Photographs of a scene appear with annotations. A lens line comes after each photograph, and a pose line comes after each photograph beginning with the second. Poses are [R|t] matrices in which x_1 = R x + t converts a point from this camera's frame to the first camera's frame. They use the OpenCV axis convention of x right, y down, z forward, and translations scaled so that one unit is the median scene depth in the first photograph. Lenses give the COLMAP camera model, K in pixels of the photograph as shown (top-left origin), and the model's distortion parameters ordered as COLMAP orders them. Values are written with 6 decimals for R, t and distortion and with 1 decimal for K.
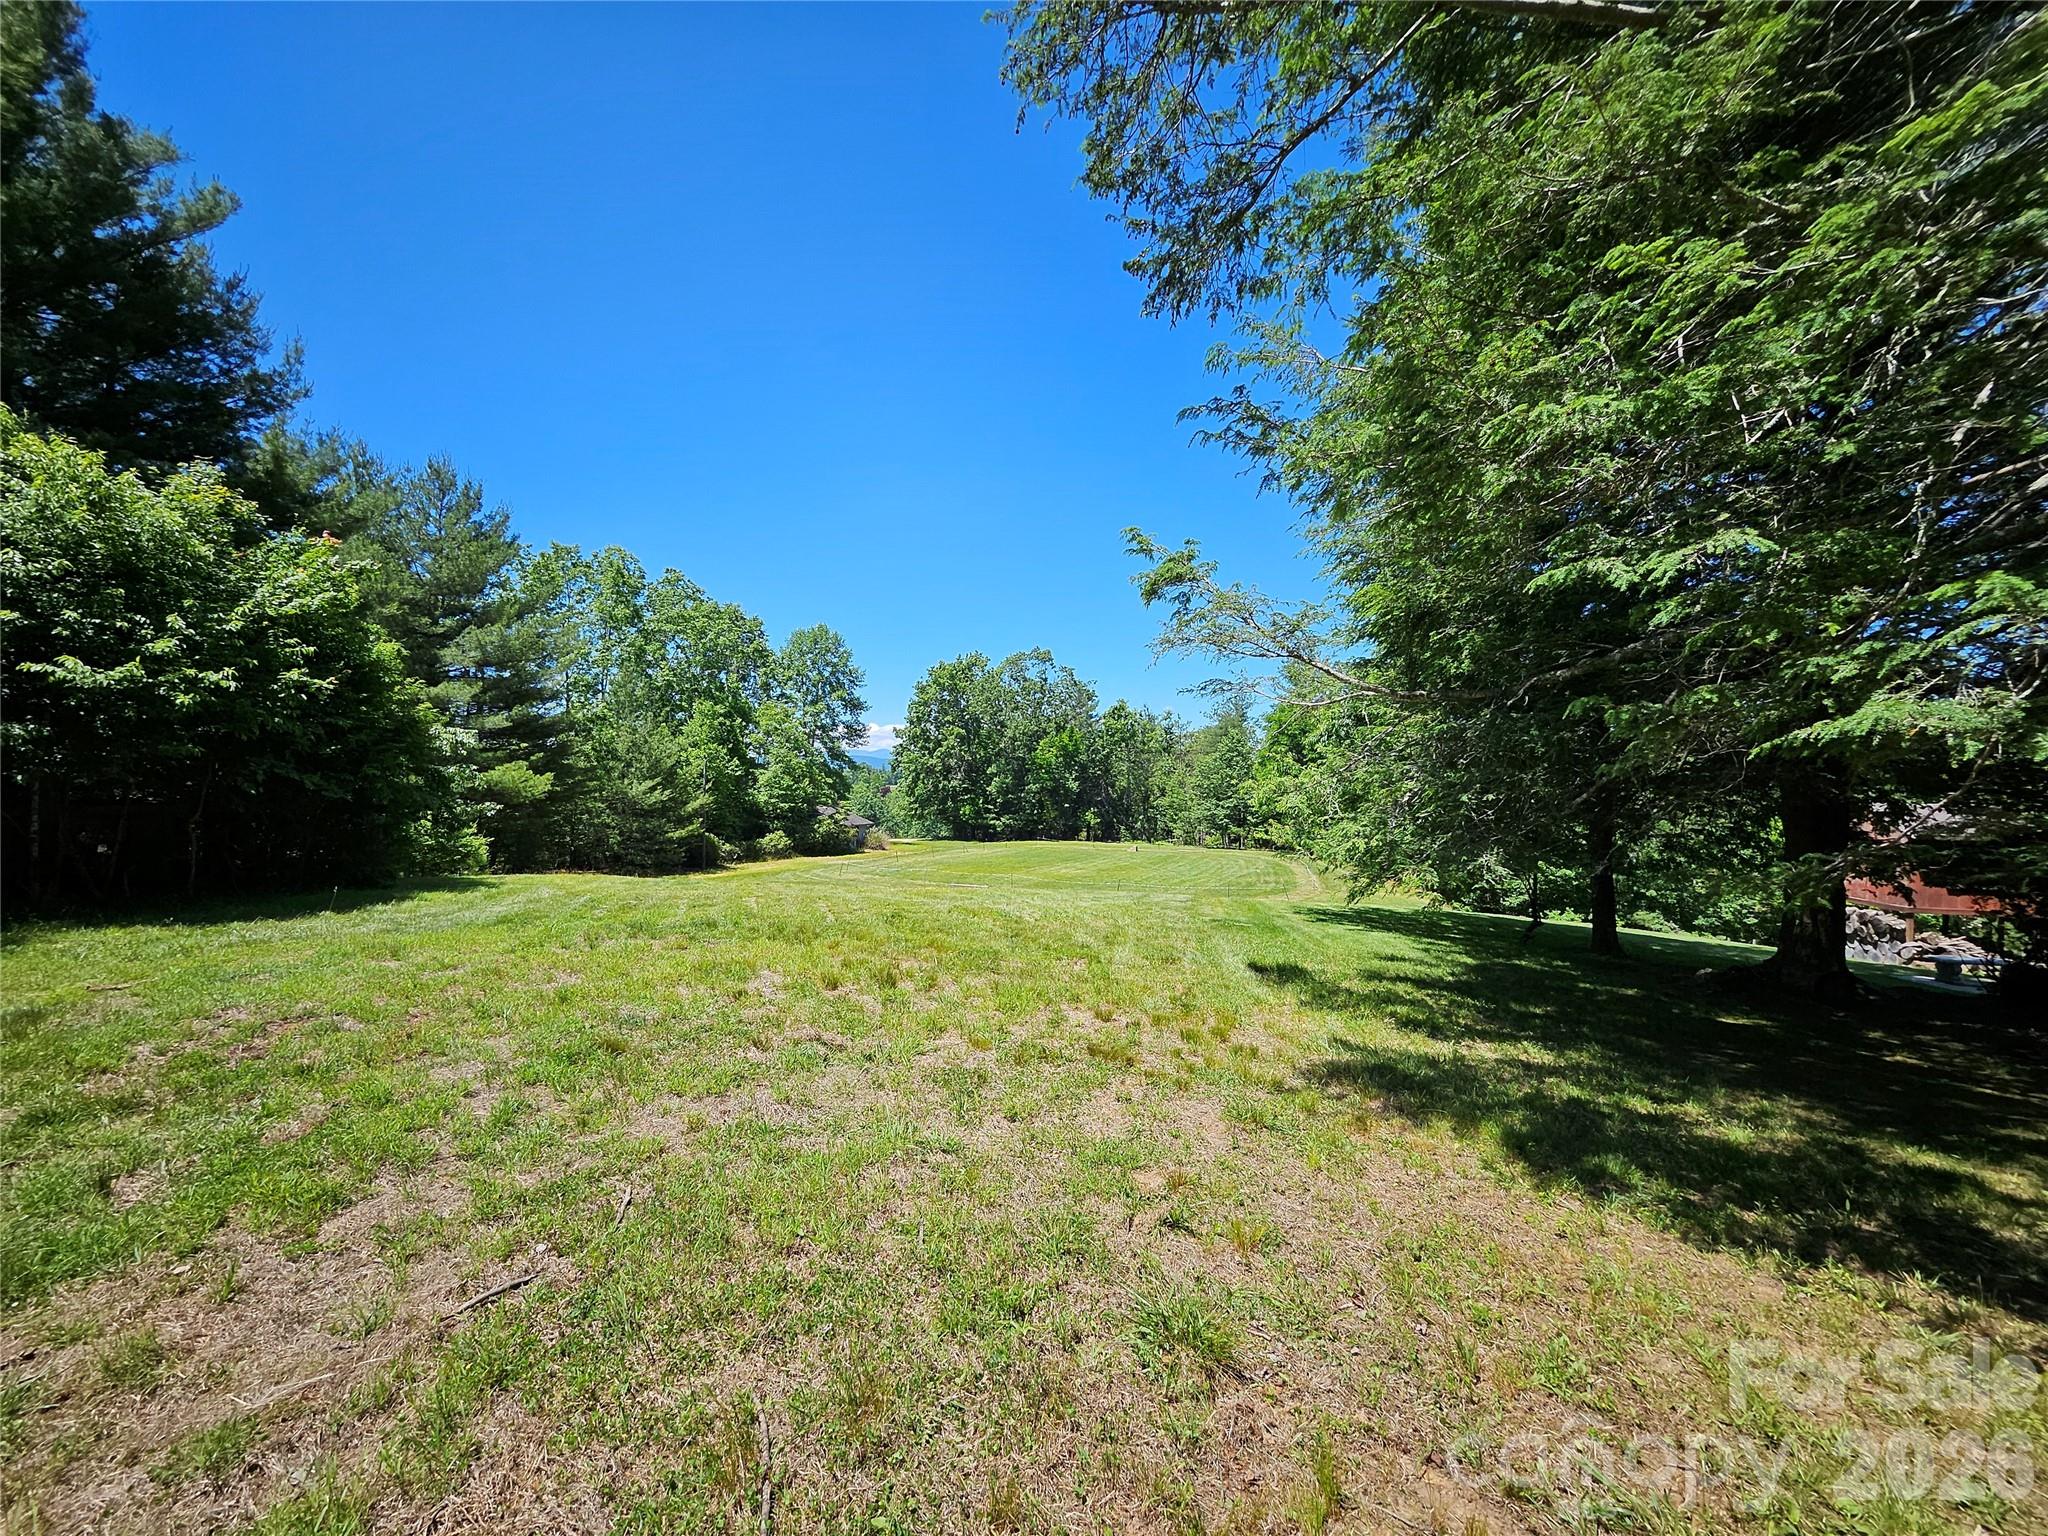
lens RADIAL K [[789.6, 0, 1023.0], [0, 789.6, 772.8], [0, 0, 1]] dist [-0.001883, -0.000461]
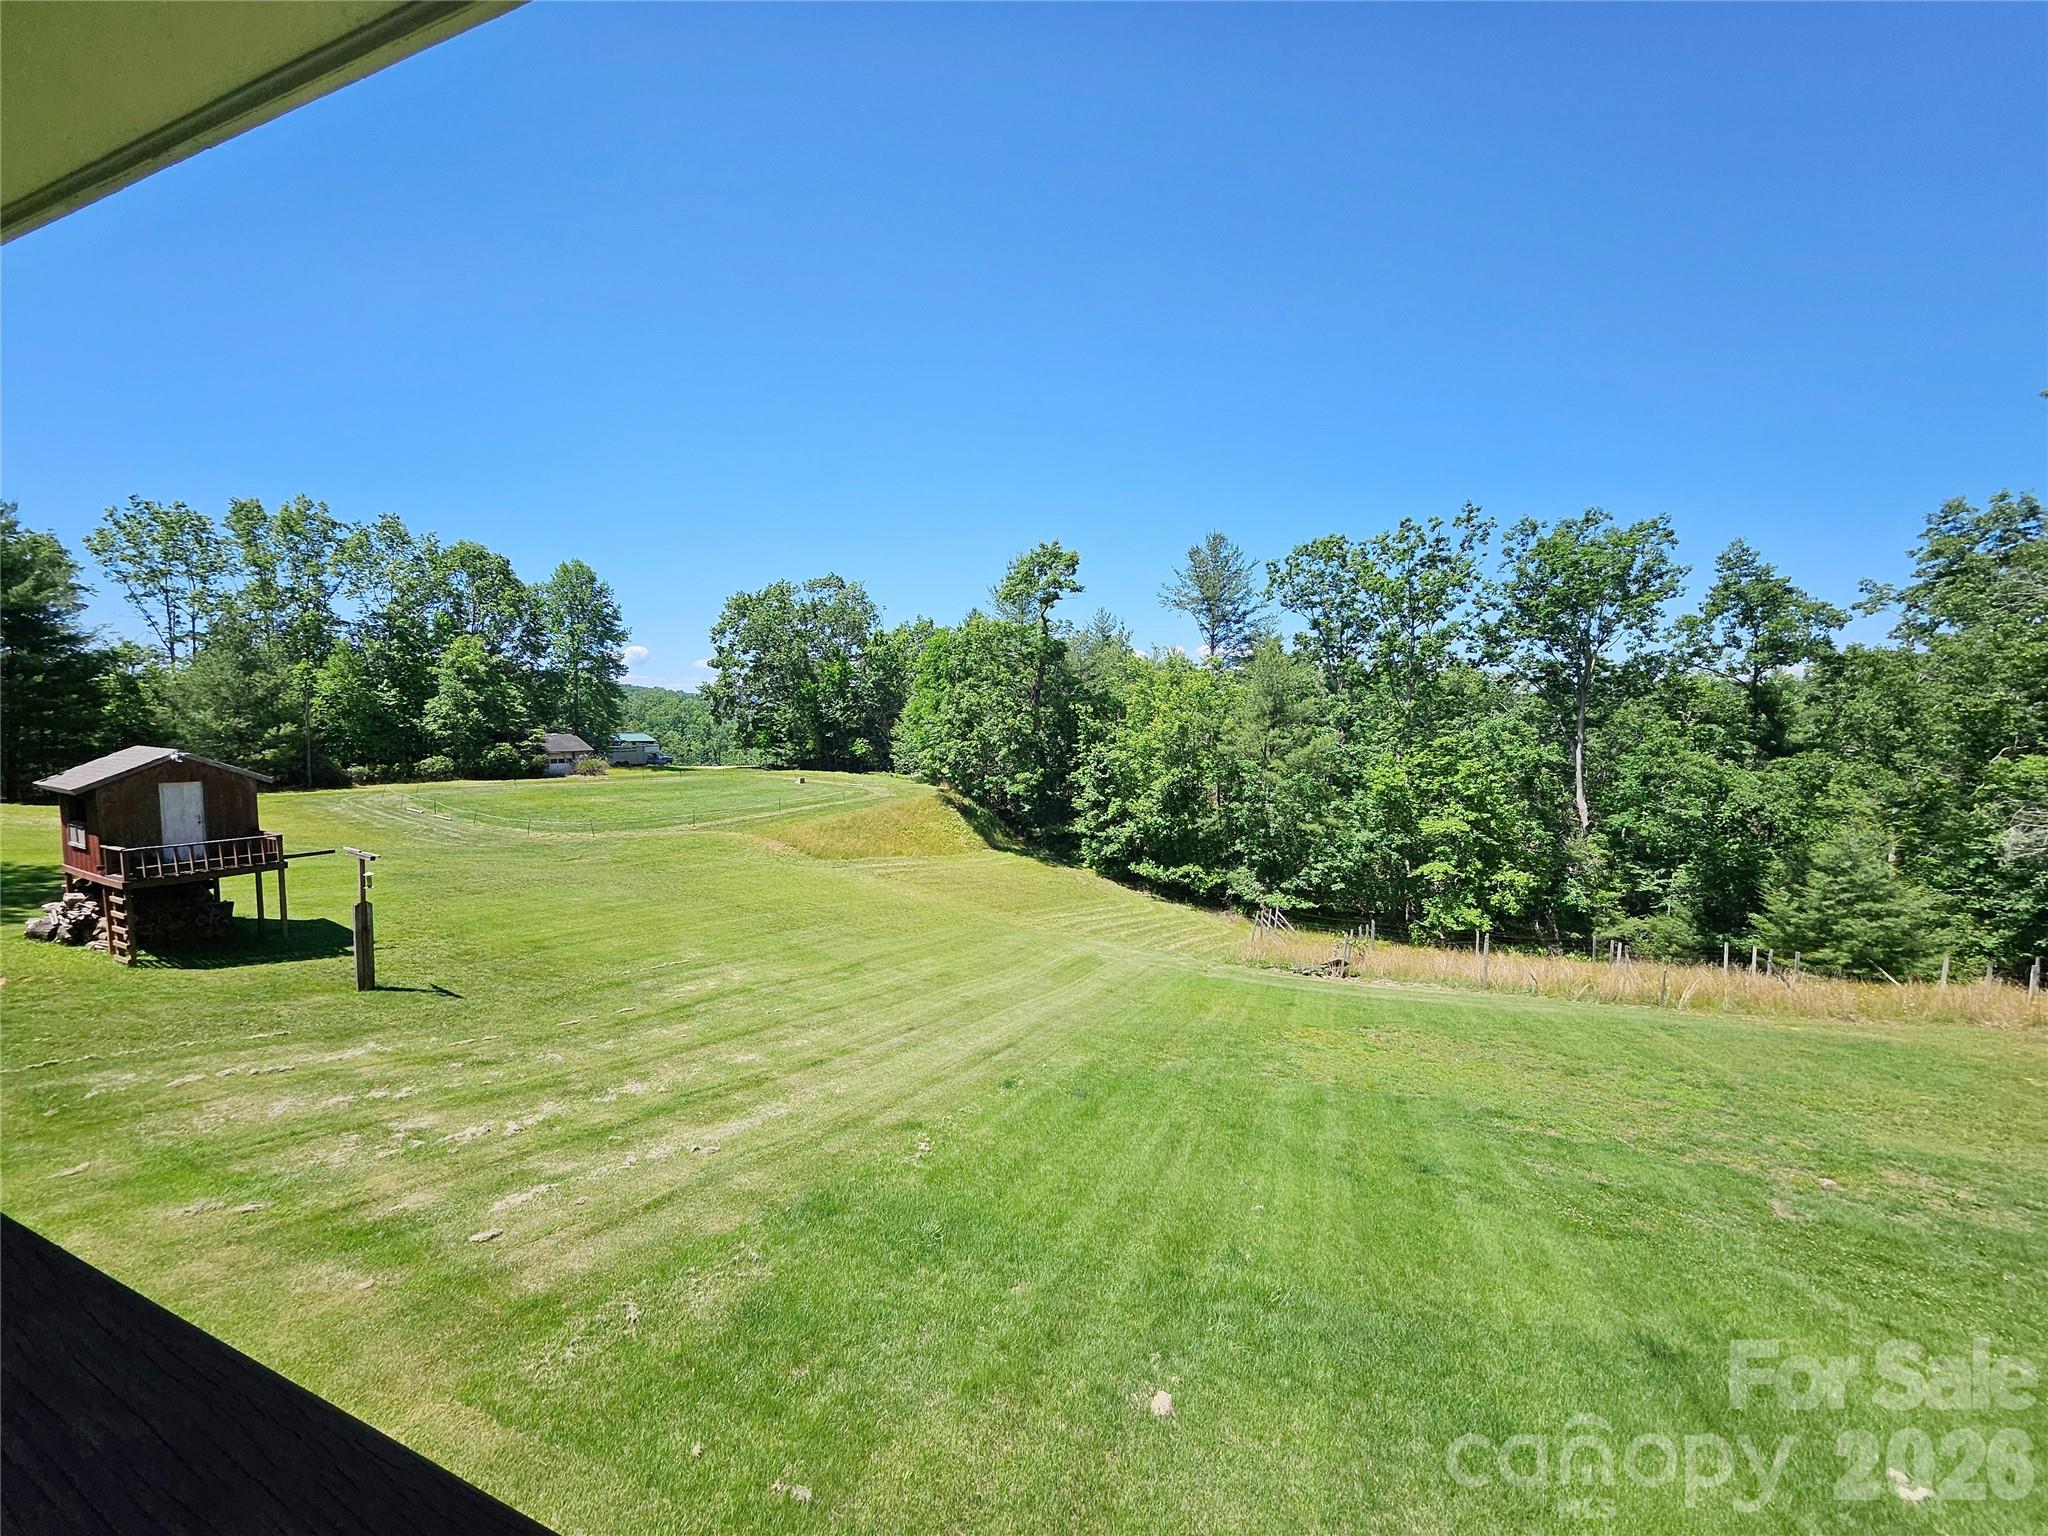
lens RADIAL K [[789.6, 0, 997.7], [0, 789.6, 784.5], [0, 0, 1]] dist [-0.001883, -0.000461]
pose [[0.965329, 0.027617, -0.259570, 0.507702], [0.000484, 0.994197, 0.107577, -0.003273], [0.261034, -0.103973, 0.959714, 0.093656]]
